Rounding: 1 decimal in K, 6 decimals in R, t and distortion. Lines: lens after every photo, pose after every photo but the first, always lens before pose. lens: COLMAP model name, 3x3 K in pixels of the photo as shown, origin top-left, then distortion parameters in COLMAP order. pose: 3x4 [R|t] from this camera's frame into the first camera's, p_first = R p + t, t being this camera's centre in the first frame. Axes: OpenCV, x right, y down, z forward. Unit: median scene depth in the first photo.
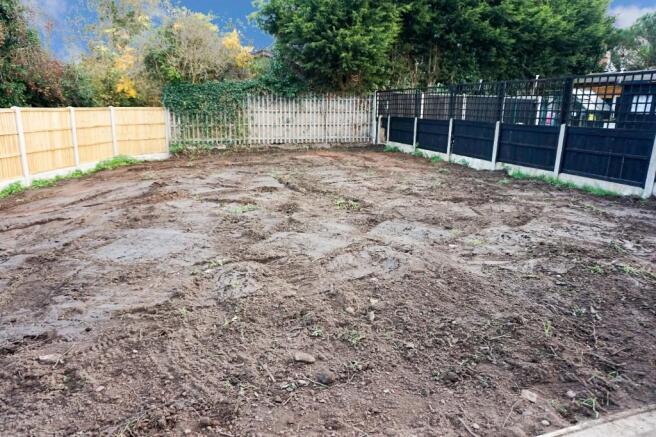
lens RADIAL K [[446.7, 0, 328.0], [0, 446.7, 218.5], [0, 0, 1]] dist [-0.043947, 0.042642]
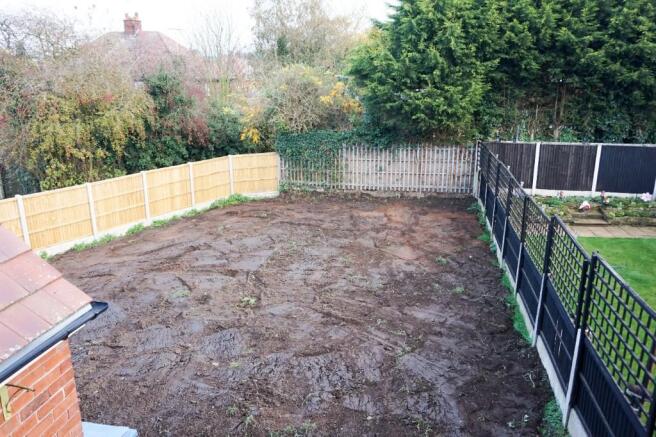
lens RADIAL K [[503.0, 0, 328.0], [0, 503.0, 218.5], [0, 0, 1]] dist [-0.003868, -0.000741]
pose [[0.864922, 0.118263, -0.487774, 0.828695], [-0.102790, 0.992982, 0.058486, -0.348900], [0.491267, -0.000448, 0.871009, -0.153835]]
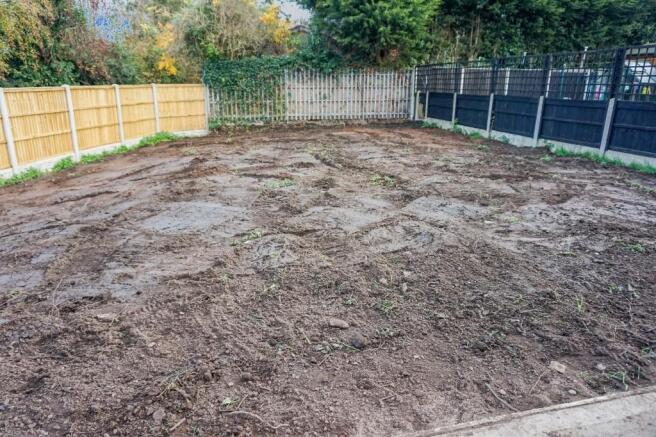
lens RADIAL K [[446.7, 0, 328.0], [0, 446.7, 218.5], [0, 0, 1]] dist [-0.043947, 0.042642]
pose [[0.996734, 0.014689, -0.079410, 0.000617], [-0.010648, 0.998638, 0.051073, 0.003583], [0.080052, -0.050061, 0.995533, -0.012149]]
